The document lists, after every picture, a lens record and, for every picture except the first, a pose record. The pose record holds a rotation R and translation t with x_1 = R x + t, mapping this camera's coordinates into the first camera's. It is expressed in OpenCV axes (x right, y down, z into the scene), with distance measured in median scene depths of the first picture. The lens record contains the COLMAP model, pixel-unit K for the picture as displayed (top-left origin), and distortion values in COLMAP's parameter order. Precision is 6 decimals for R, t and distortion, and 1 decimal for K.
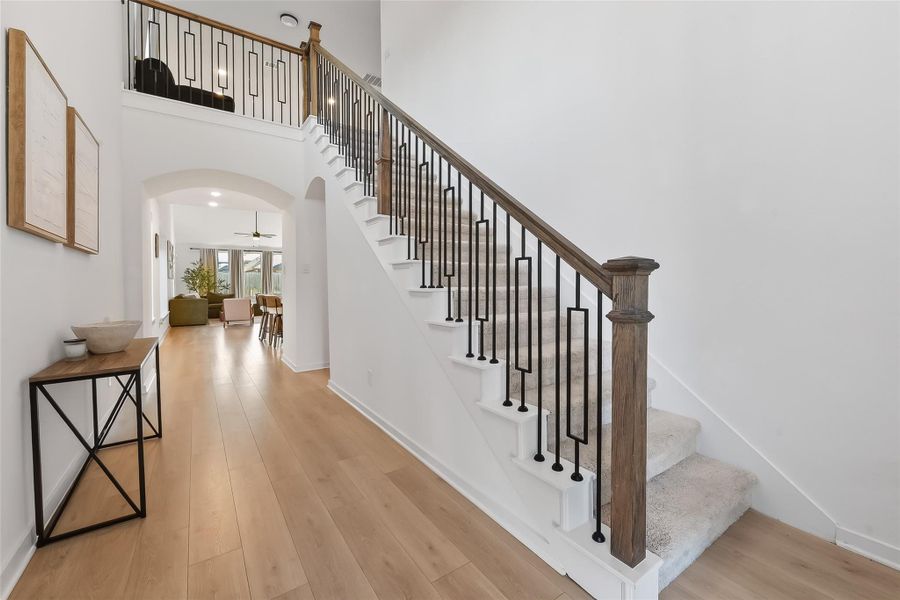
lens RADIAL K [[365.7, 0, 449.2], [0, 365.7, 285.4], [0, 0, 1]] dist [-0.001024, 0.000036]
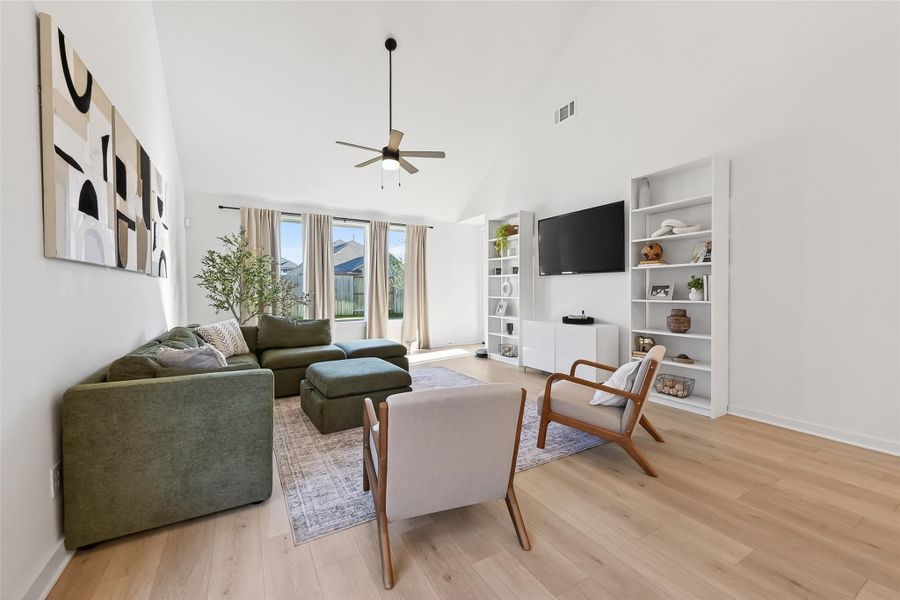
lens RADIAL K [[361.9, 0, 450.0], [0, 361.9, 300.0], [0, 0, 1]] dist [0.001112, 0.000230]
pose [[0.996757, 0.000393, -0.080464, -0.431369], [0.001145, 0.999817, 0.019072, -0.002561], [0.080457, -0.019102, 0.996575, 0.636440]]
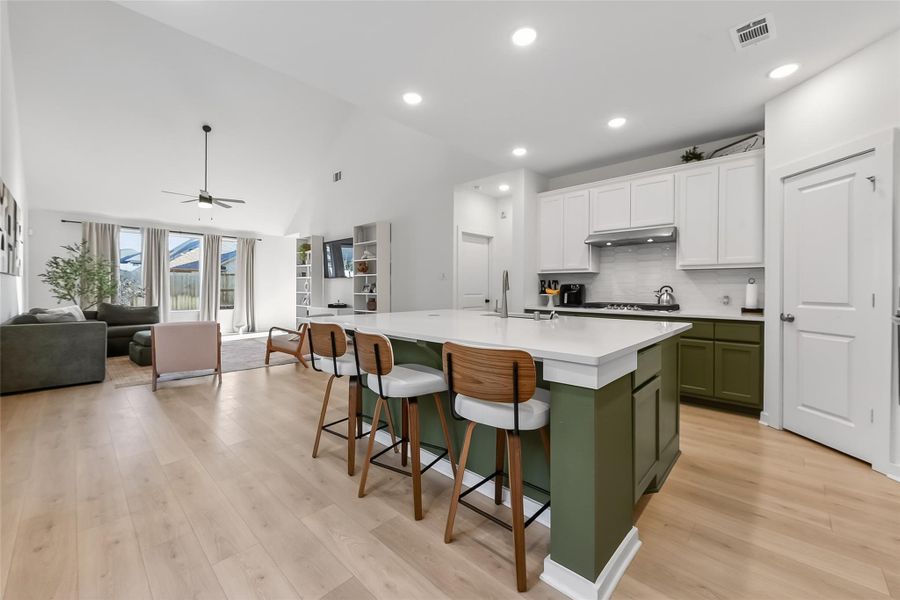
lens RADIAL K [[362.2, 0, 452.9], [0, 362.2, 289.7], [0, 0, 1]] dist [-0.001573, -0.000407]
pose [[0.977834, 0.004946, 0.209324, -0.270584], [-0.004317, 0.999985, -0.003463, -0.000757], [-0.209338, 0.002483, 0.977840, 0.381341]]
